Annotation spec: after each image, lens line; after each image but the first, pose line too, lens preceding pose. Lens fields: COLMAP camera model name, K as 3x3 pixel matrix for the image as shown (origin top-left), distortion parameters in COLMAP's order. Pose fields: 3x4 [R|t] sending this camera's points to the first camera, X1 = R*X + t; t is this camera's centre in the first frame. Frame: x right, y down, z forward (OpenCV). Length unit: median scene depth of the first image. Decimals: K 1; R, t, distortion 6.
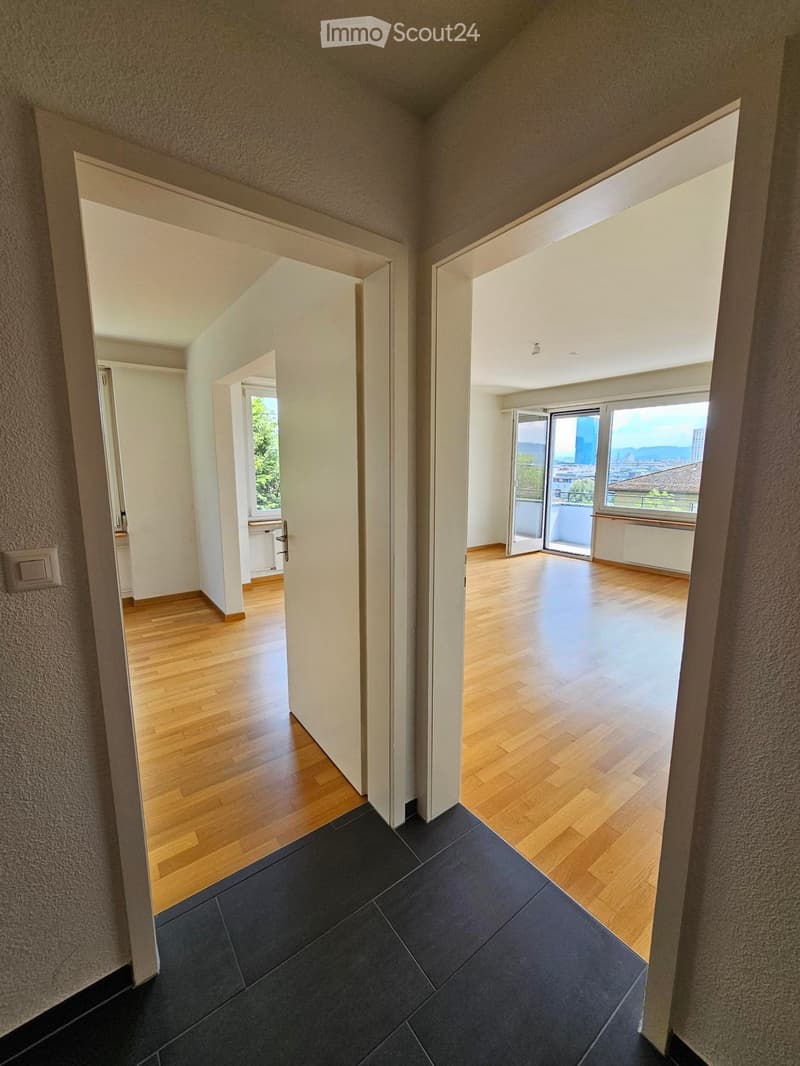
lens RADIAL K [[431.1, 0, 398.6], [0, 431.1, 528.1], [0, 0, 1]] dist [0.017425, -0.000007]
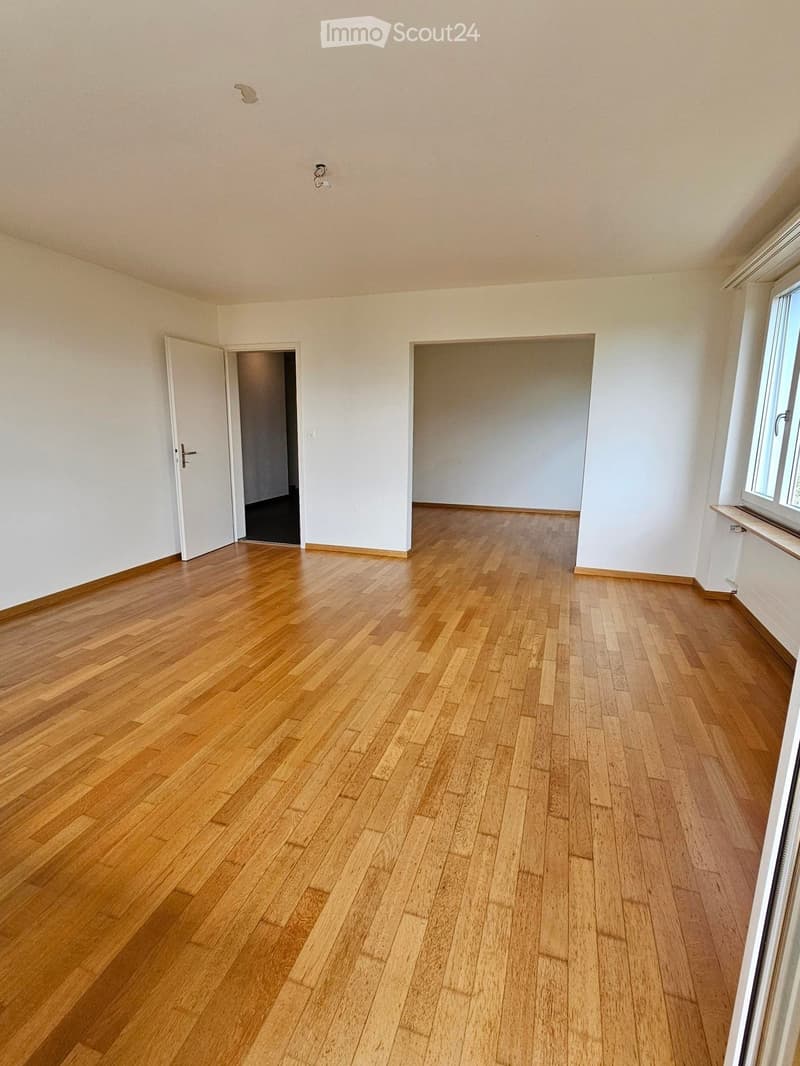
lens RADIAL K [[513.7, 0, 398.8], [0, 513.7, 530.3], [0, 0, 1]] dist [-0.000906, -0.000106]
pose [[-0.818876, 0.102139, -0.564810, 0.362389], [-0.102071, 0.942441, 0.318413, -0.124156], [0.564822, 0.318391, -0.761316, 0.947465]]
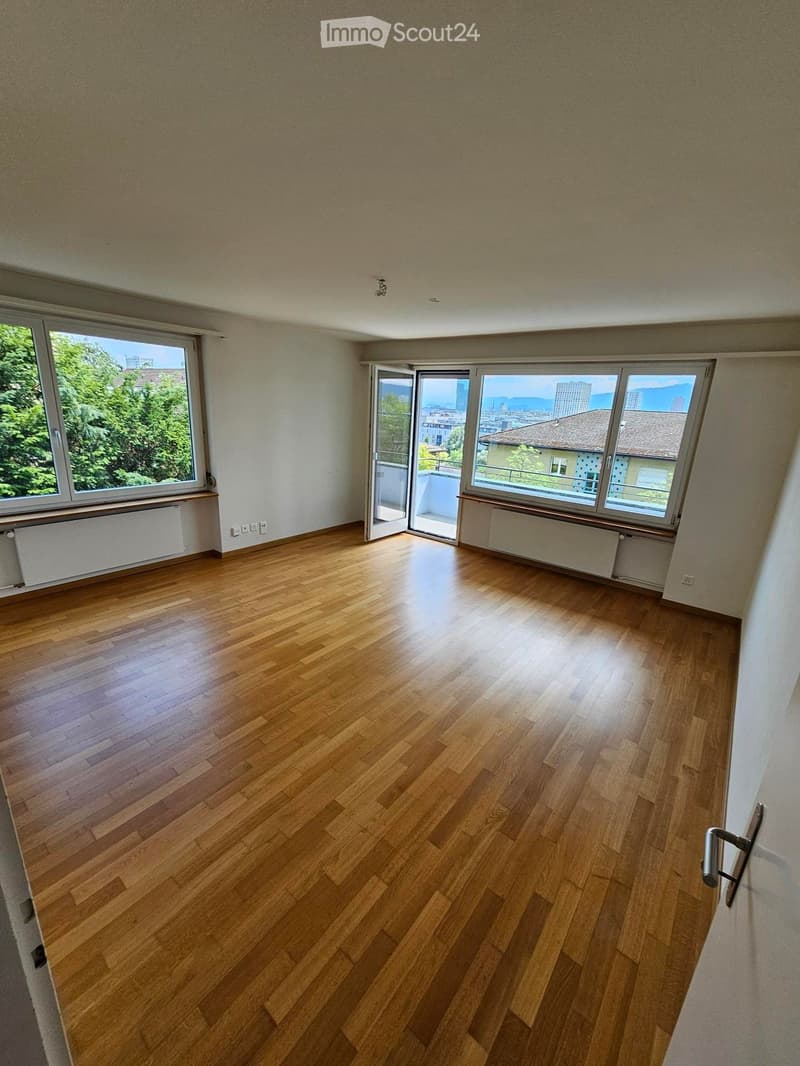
lens RADIAL K [[437.5, 0, 400.0], [0, 437.5, 533.0], [0, 0, 1]] dist [-0.002508, -0.000150]
pose [[0.964898, -0.027383, 0.261193, 0.086719], [-0.008947, 0.990544, 0.136900, -0.067372], [-0.262472, -0.134432, 0.955530, 0.150652]]
